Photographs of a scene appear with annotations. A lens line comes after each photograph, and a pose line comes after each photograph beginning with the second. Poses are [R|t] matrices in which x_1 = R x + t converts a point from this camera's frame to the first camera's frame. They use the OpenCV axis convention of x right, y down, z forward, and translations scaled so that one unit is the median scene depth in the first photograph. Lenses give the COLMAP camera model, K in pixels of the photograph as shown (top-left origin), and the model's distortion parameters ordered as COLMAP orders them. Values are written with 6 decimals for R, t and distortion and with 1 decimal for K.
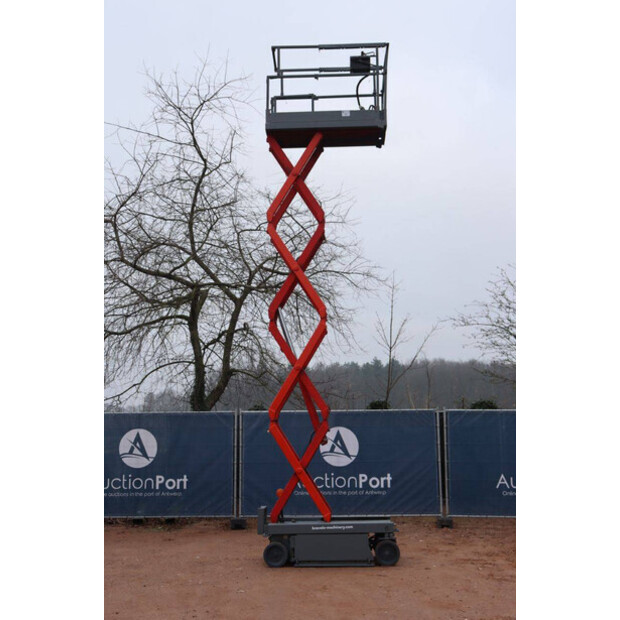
lens RADIAL K [[806.3, 0, 312.4], [0, 806.3, 313.5], [0, 0, 1]] dist [0.035473, 0.000000]
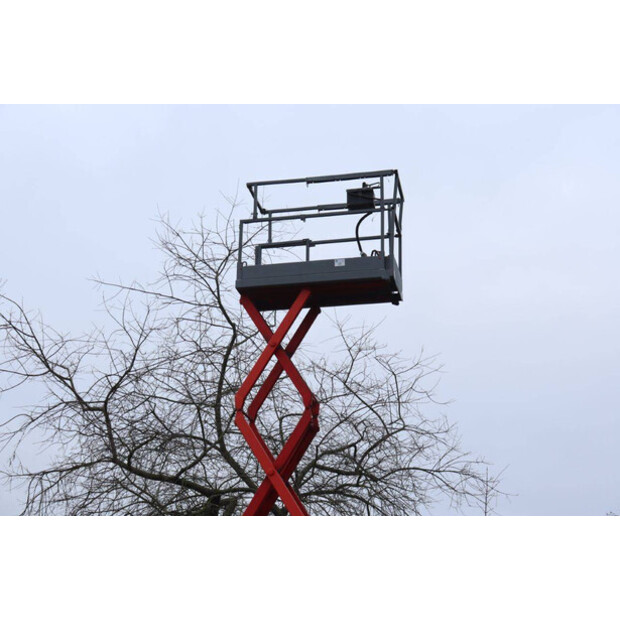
lens RADIAL K [[1081.1, 0, 304.0], [0, 1081.1, 307.7], [0, 0, 1]] dist [0.160136, 0.000000]
pose [[0.986125, -0.038793, -0.161410, 0.159251], [0.006829, 0.980969, -0.194044, -0.010183], [0.165866, 0.190250, 0.967623, 0.024937]]
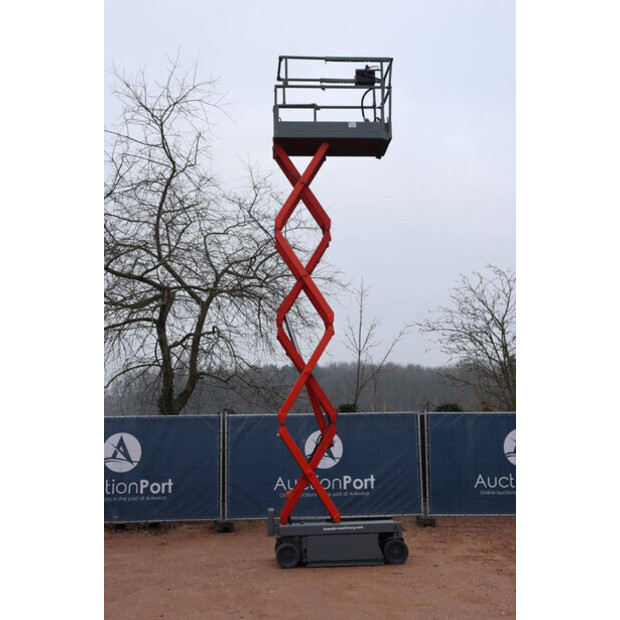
lens RADIAL K [[806.3, 0, 316.5], [0, 806.3, 311.2], [0, 0, 1]] dist [0.035473, 0.000000]
pose [[0.993719, 0.010749, 0.111386, -0.108594], [-0.010085, 0.999928, -0.006521, -0.002767], [-0.111448, 0.005357, 0.993756, -0.014427]]
